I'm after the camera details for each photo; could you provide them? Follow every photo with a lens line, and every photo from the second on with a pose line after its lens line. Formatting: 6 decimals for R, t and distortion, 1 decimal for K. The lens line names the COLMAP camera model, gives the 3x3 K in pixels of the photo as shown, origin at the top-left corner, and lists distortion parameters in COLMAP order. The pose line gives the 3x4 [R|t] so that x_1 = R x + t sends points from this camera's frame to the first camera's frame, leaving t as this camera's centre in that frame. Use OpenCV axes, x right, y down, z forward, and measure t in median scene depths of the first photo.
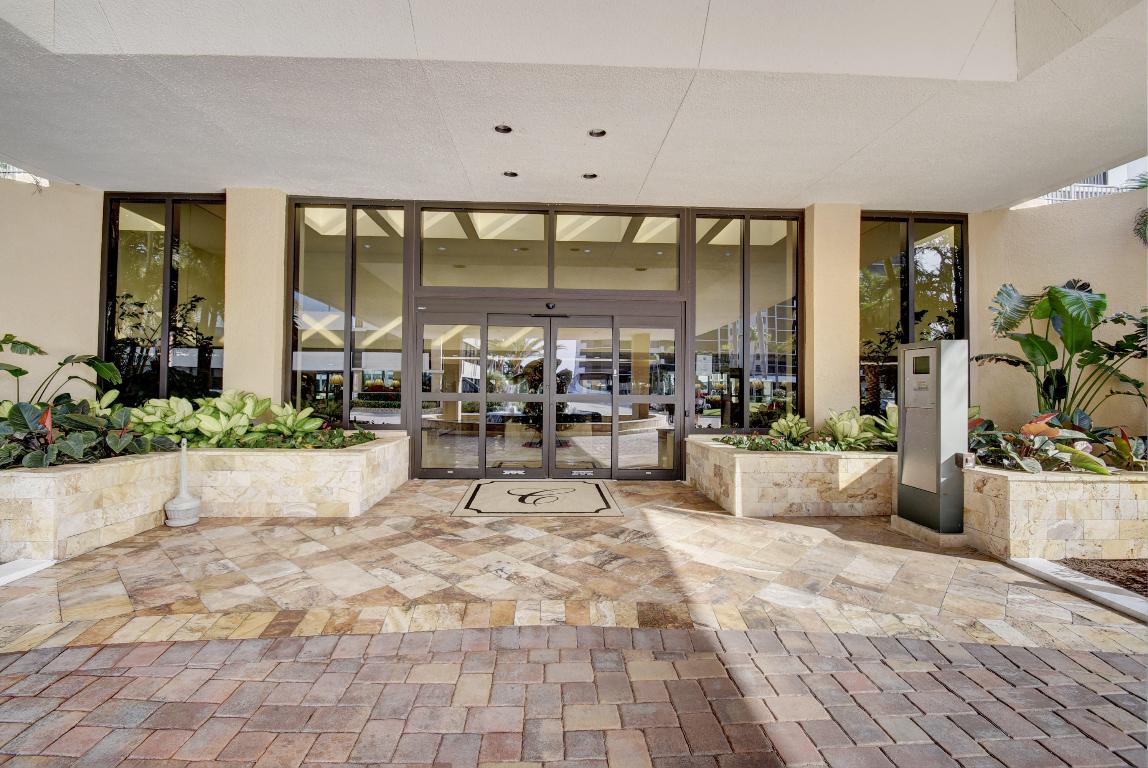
lens RADIAL K [[511.5, 0, 572.8], [0, 511.5, 383.0], [0, 0, 1]] dist [-0.022267, -0.000565]
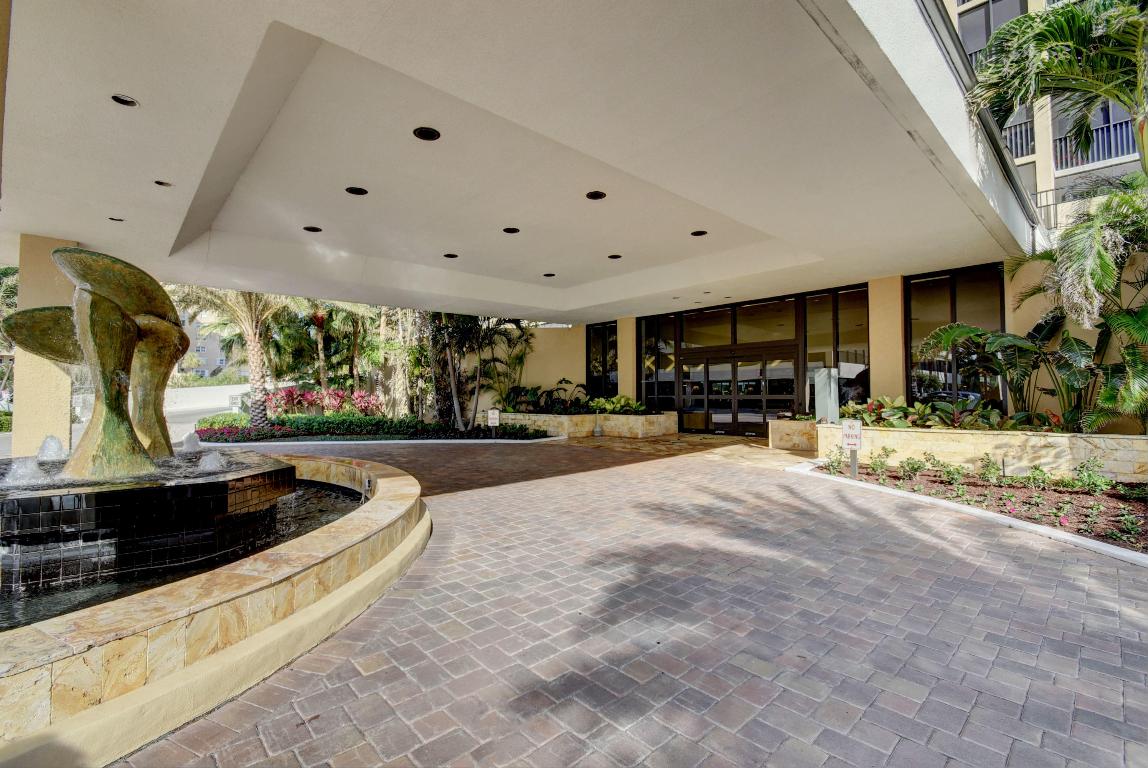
lens RADIAL K [[511.5, 0, 574.3], [0, 511.5, 386.8], [0, 0, 1]] dist [-0.022267, -0.000565]
pose [[0.646213, -0.024748, -0.762755, 1.437792], [0.027562, 0.999579, -0.009081, -0.012717], [0.762659, -0.015155, 0.646623, -1.089127]]
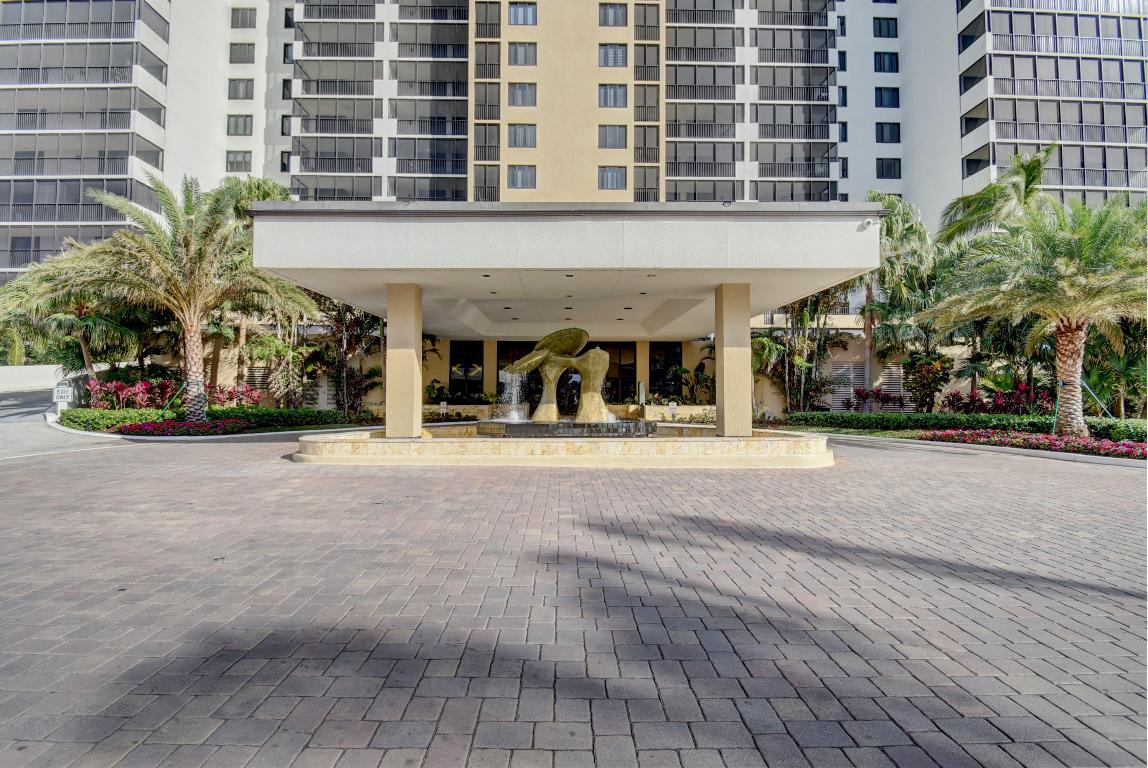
lens RADIAL K [[511.5, 0, 572.2], [0, 511.5, 384.4], [0, 0, 1]] dist [-0.022267, -0.000565]
pose [[0.999562, -0.001945, -0.029515, 0.087202], [0.002063, 0.999990, 0.003973, -0.074912], [0.029507, -0.004032, 0.999556, -3.601923]]
